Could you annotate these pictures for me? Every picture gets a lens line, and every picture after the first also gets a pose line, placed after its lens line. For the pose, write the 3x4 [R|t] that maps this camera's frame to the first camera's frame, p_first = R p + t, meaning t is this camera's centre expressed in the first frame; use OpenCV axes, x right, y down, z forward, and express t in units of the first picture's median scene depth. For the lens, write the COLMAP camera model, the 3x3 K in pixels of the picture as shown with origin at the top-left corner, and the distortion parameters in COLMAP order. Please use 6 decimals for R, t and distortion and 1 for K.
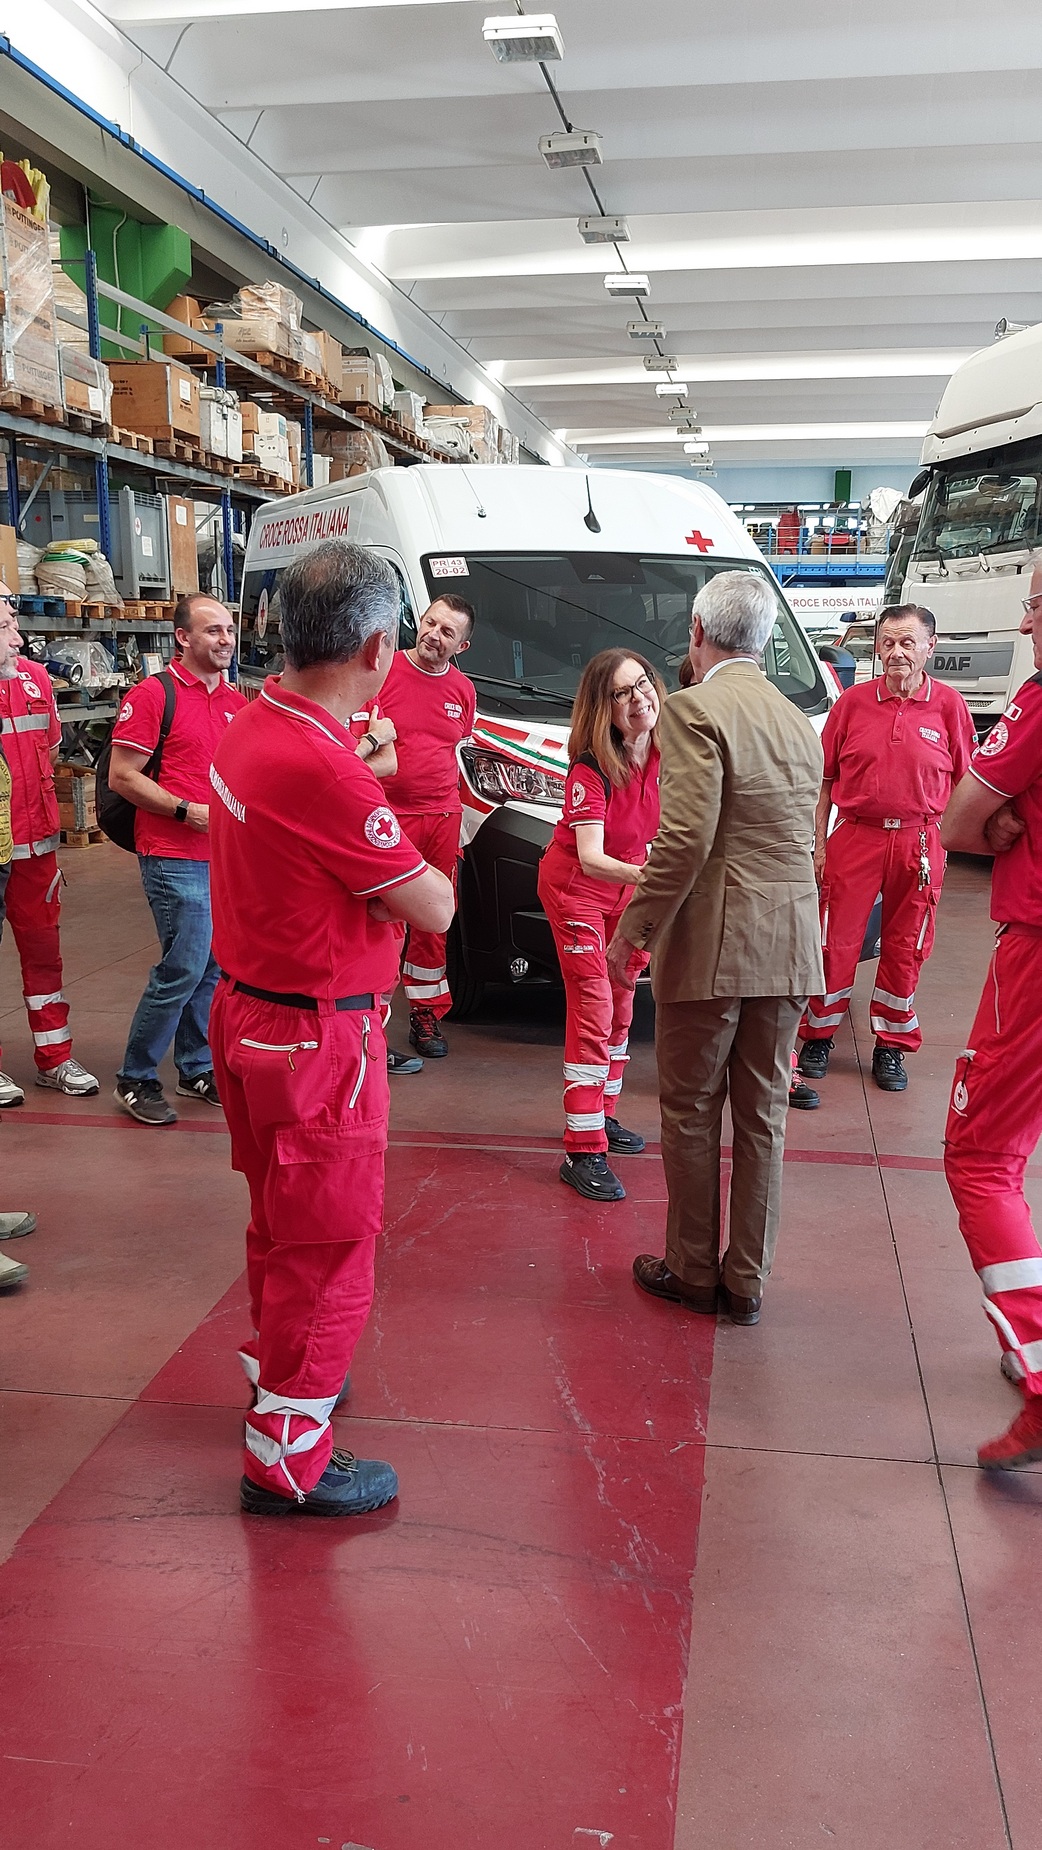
lens RADIAL K [[1516.9, 0, 528.5], [0, 1516.9, 930.3], [0, 0, 1]] dist [0.091389, -0.109214]
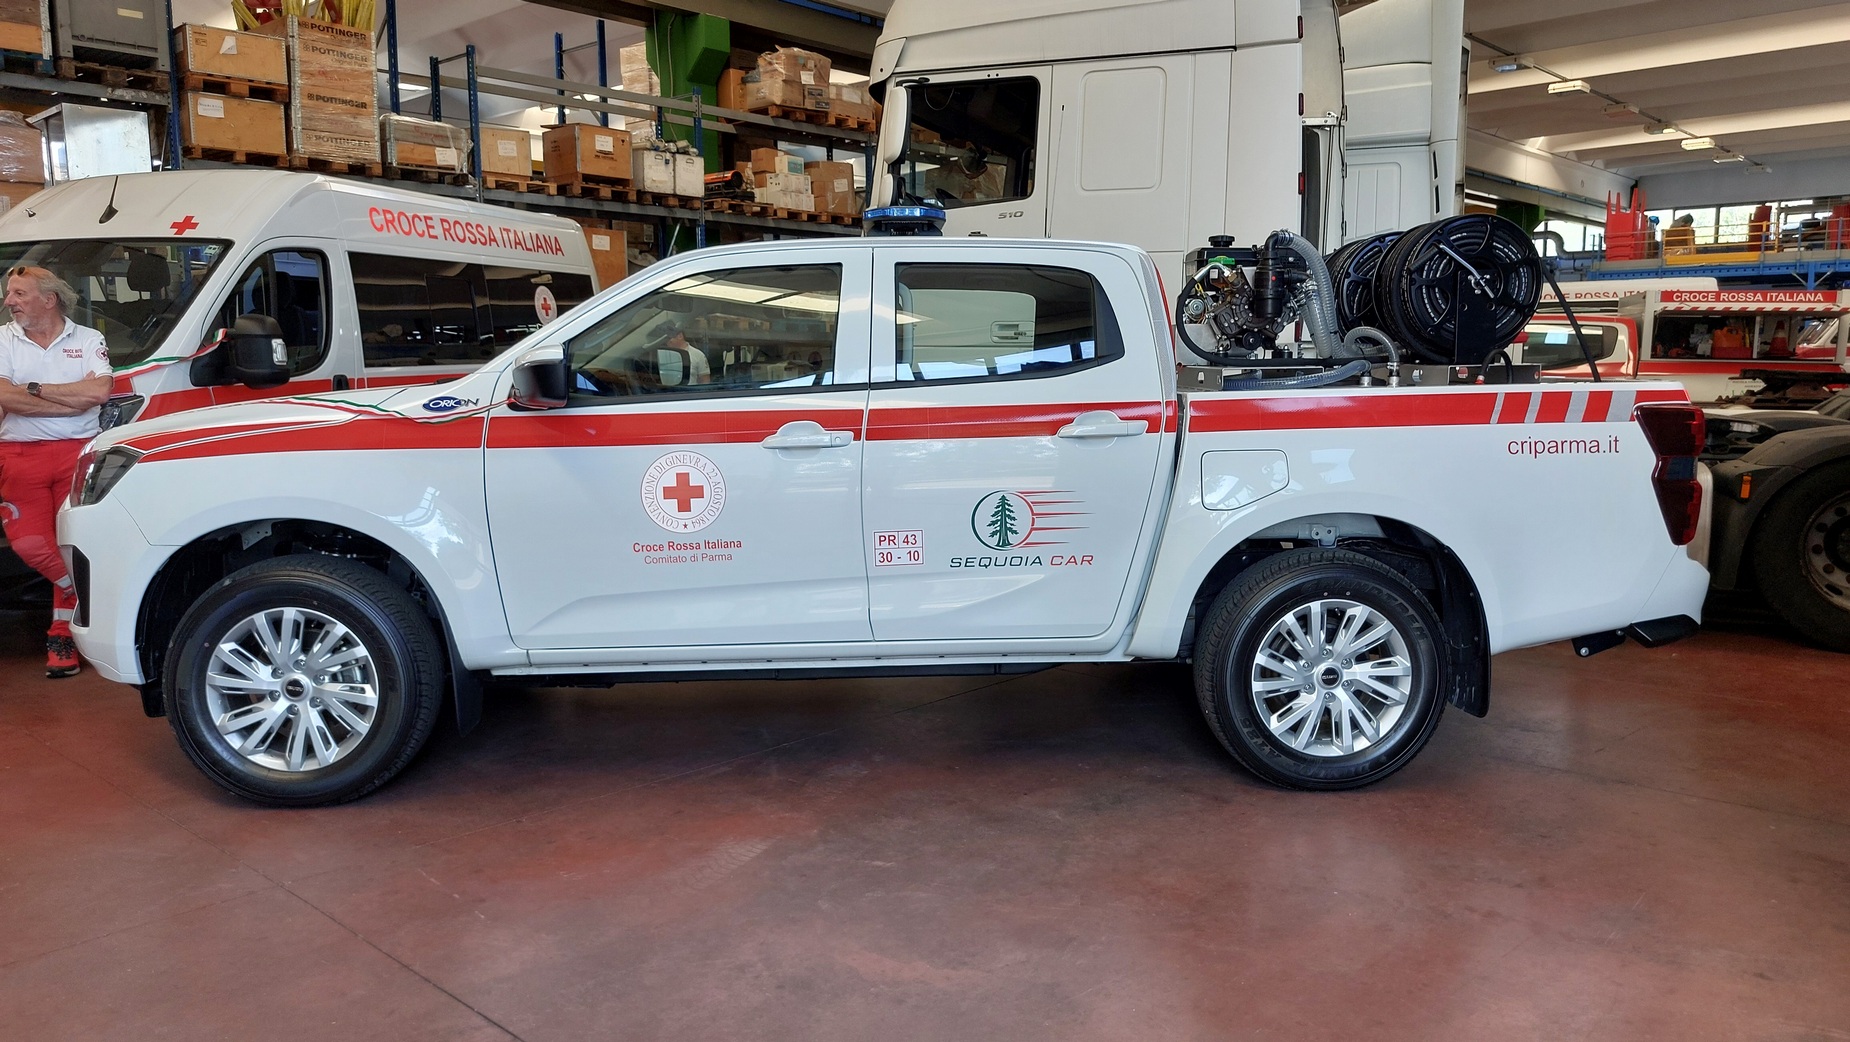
lens RADIAL K [[1338.1, 0, 935.1], [0, 1338.1, 506.1], [0, 0, 1]] dist [0.051367, -0.037020]
pose [[0.833668, 0.047157, -0.550248, 0.450792], [-0.092817, 0.994139, -0.055425, -0.019781], [0.544410, 0.097278, 0.833160, 0.201691]]
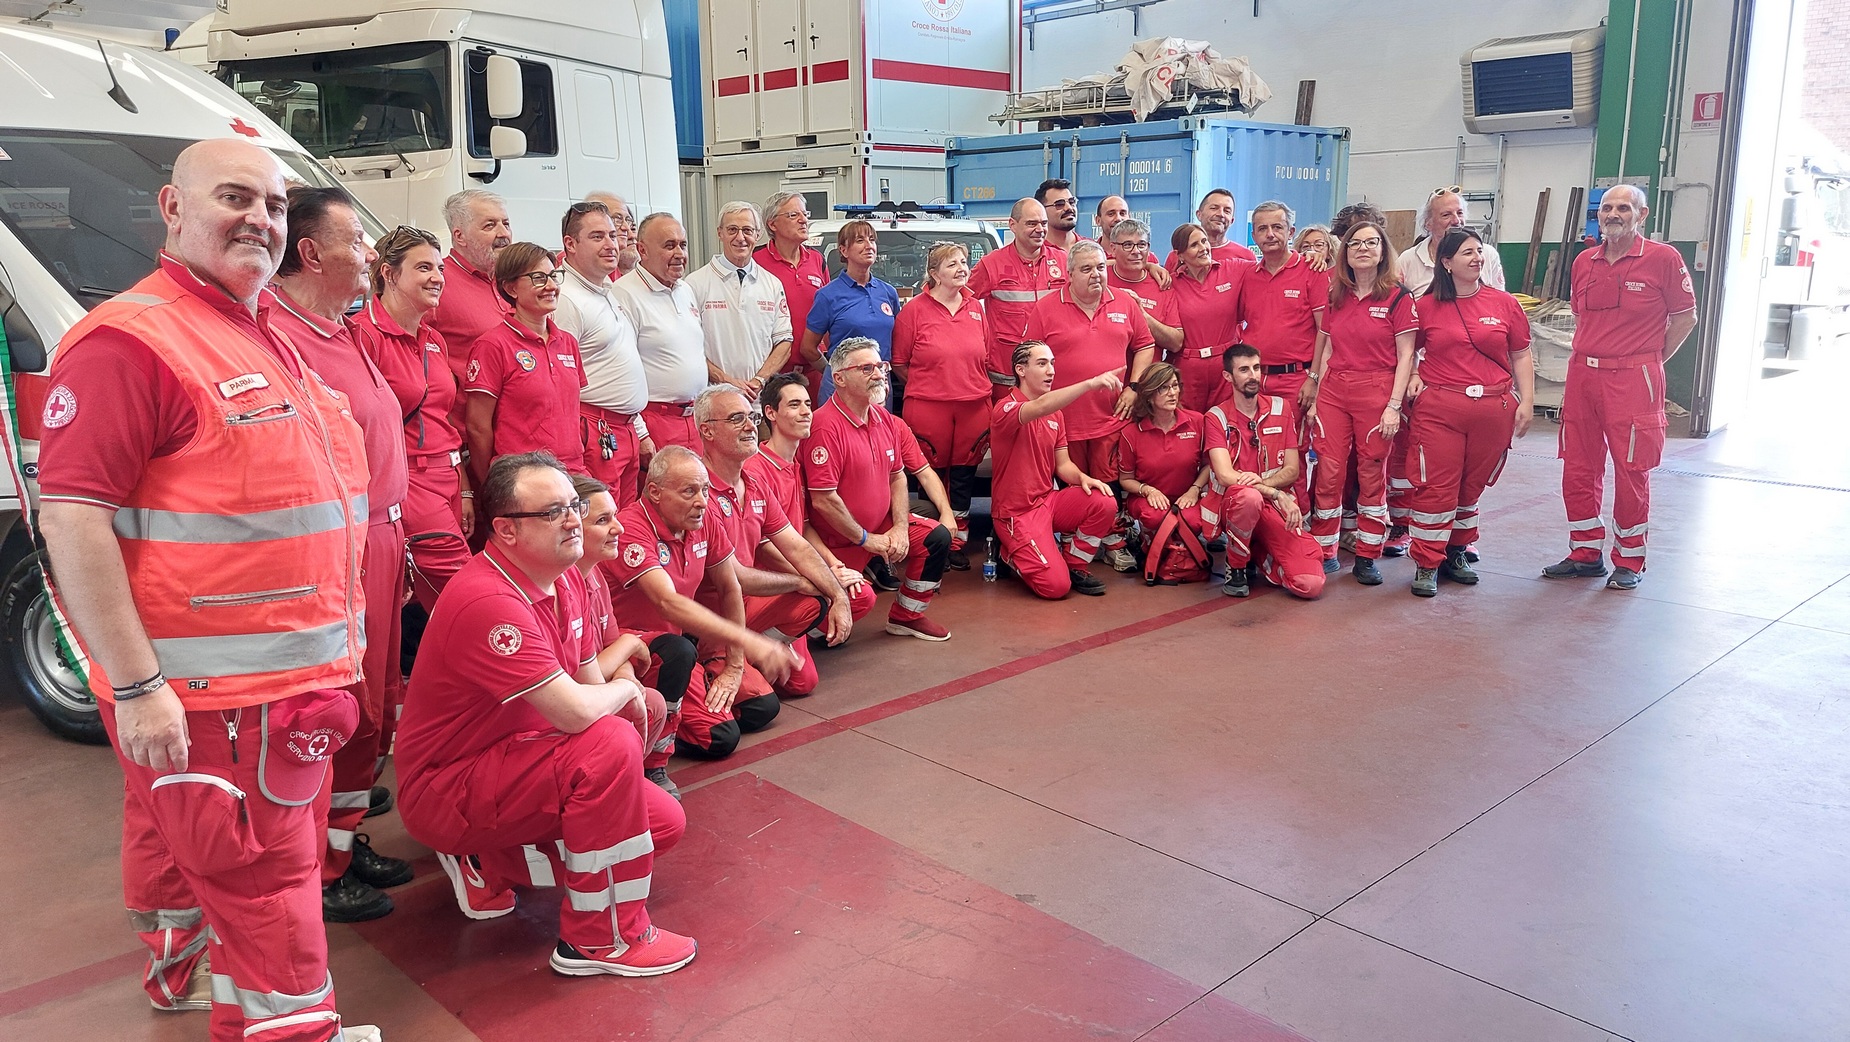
lens RADIAL K [[1337.9, 0, 924.5], [0, 1337.9, 512.1], [0, 0, 1]] dist [0.086721, -0.117986]
pose [[0.610579, -0.169859, 0.773525, -0.114718], [0.162785, 0.982790, 0.087318, -0.018117], [-0.775044, 0.072604, 0.627722, 0.092188]]
